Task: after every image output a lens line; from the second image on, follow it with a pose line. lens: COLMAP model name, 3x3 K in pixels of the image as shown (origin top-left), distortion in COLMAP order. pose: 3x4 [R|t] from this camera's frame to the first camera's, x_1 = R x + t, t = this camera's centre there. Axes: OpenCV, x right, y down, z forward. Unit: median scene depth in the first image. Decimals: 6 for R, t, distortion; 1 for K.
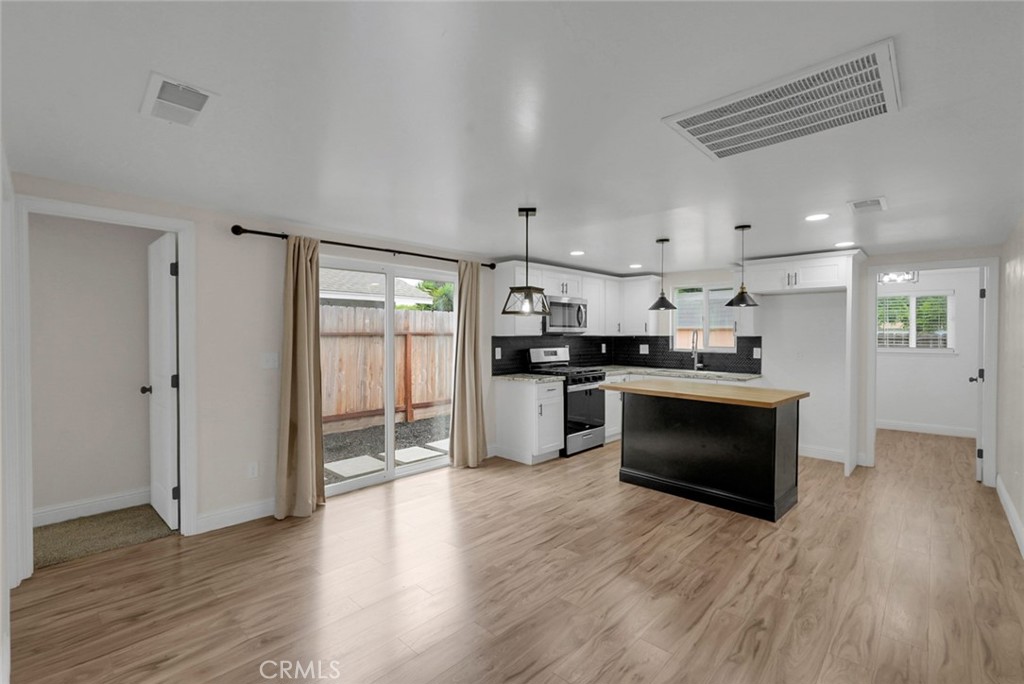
lens RADIAL K [[463.6, 0, 512.0], [0, 463.6, 342.0], [0, 0, 1]] dist [0.000562, 0.000238]
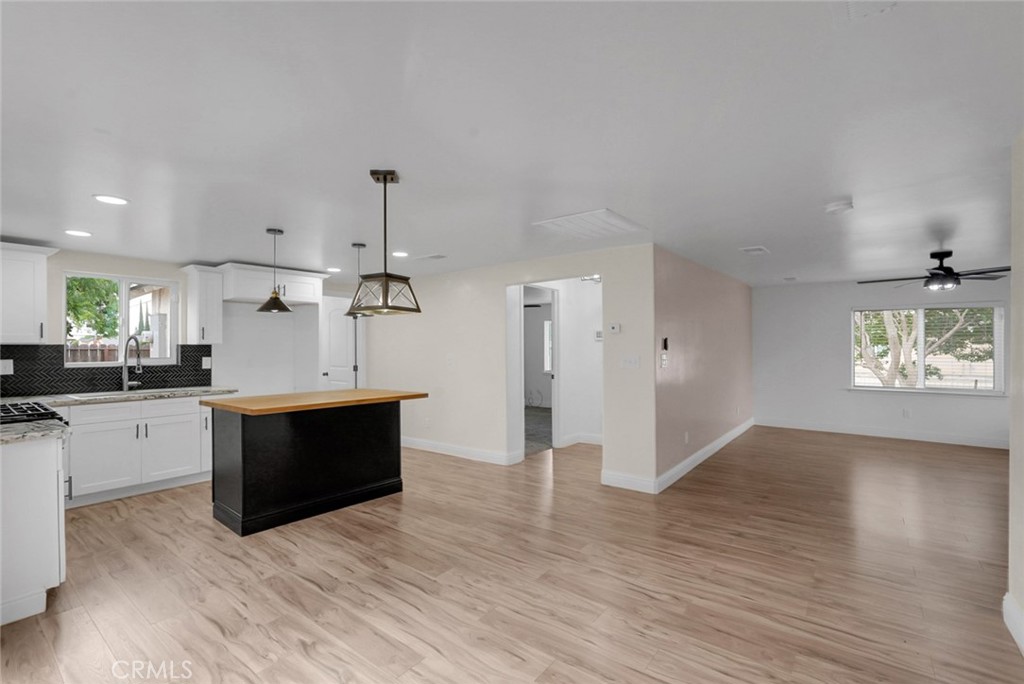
lens RADIAL K [[450.4, 0, 507.5], [0, 450.4, 346.8], [0, 0, 1]] dist [0.000353, 0.000368]
pose [[-0.078424, -0.002727, 0.996916, -0.536480], [0.016553, 0.999855, 0.004037, -0.001887], [-0.996783, 0.016818, -0.078368, 0.642772]]
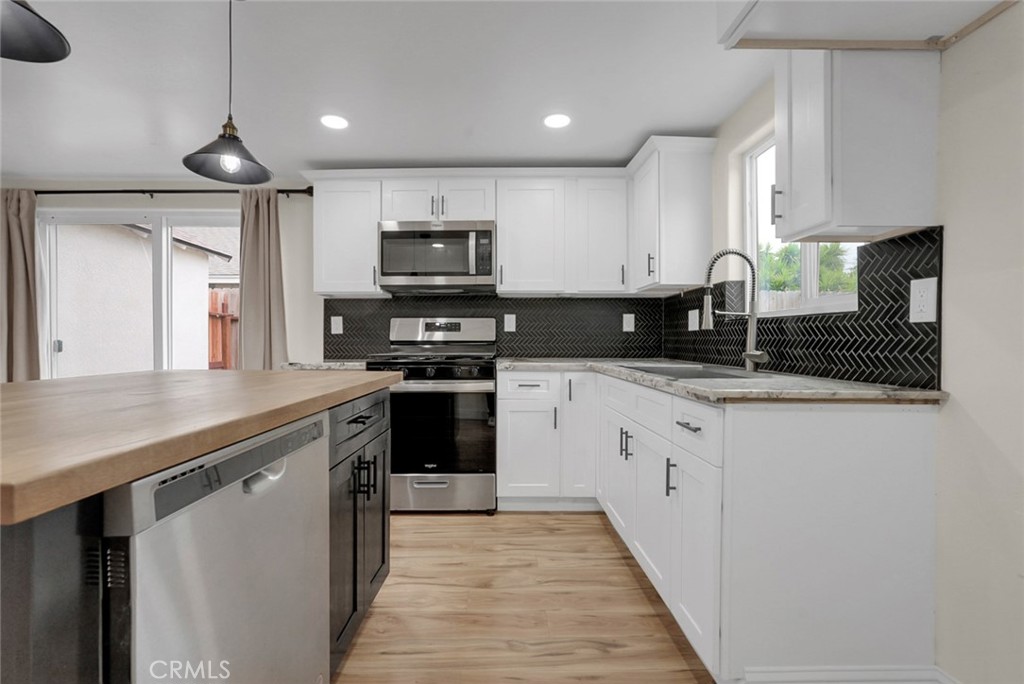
lens RADIAL K [[450.4, 0, 507.5], [0, 450.4, 346.8], [0, 0, 1]] dist [0.000353, 0.000368]
pose [[0.688086, 0.004813, -0.725614, 0.736703], [-0.009475, 0.999952, -0.002353, 0.067111], [0.725568, 0.008495, 0.688098, 0.924328]]
